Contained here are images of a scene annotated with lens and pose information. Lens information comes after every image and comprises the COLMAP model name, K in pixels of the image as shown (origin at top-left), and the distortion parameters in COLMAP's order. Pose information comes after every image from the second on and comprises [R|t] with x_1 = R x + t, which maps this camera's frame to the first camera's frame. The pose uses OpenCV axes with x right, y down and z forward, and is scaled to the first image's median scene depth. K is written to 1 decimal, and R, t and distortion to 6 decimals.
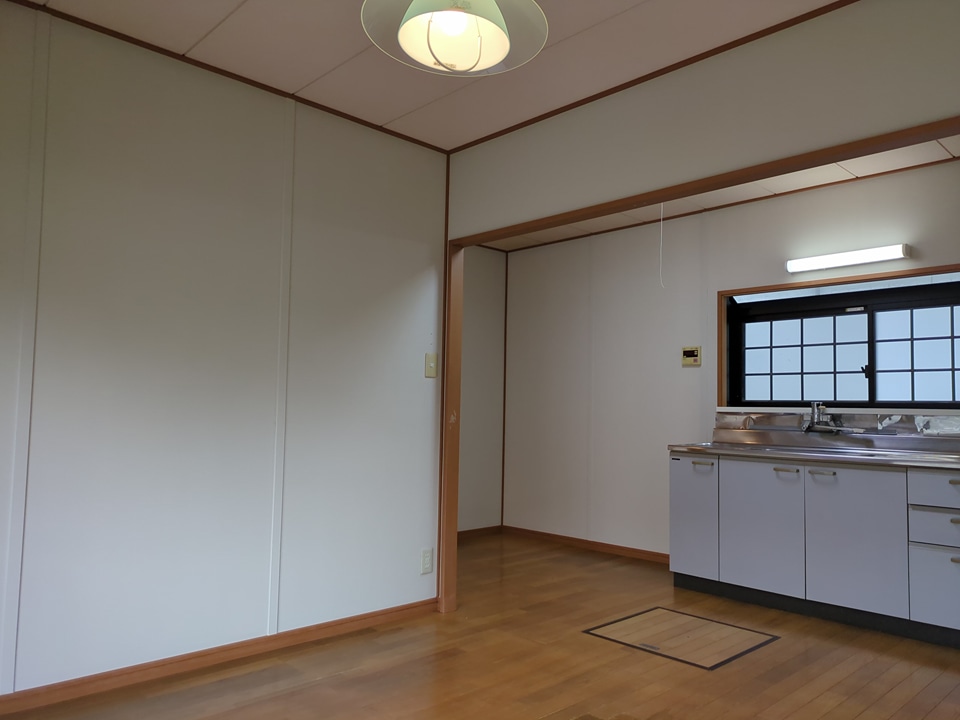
lens RADIAL K [[712.7, 0, 480.0], [0, 712.7, 360.0], [0, 0, 1]] dist [0.012578, 0.000147]
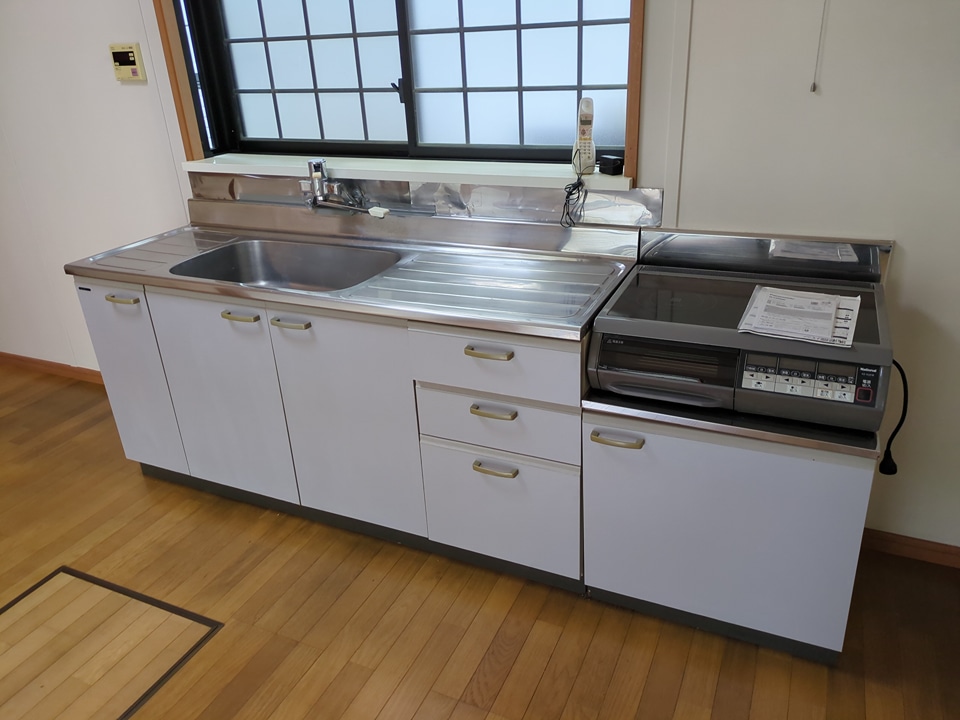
lens RADIAL K [[712.7, 0, 480.0], [0, 712.7, 360.0], [0, 0, 1]] dist [0.012578, 0.000147]
pose [[0.927440, -0.205699, 0.312319, 0.377617], [0.035399, 0.879677, 0.474252, -0.063547], [-0.372293, -0.428784, 0.823129, 0.415847]]
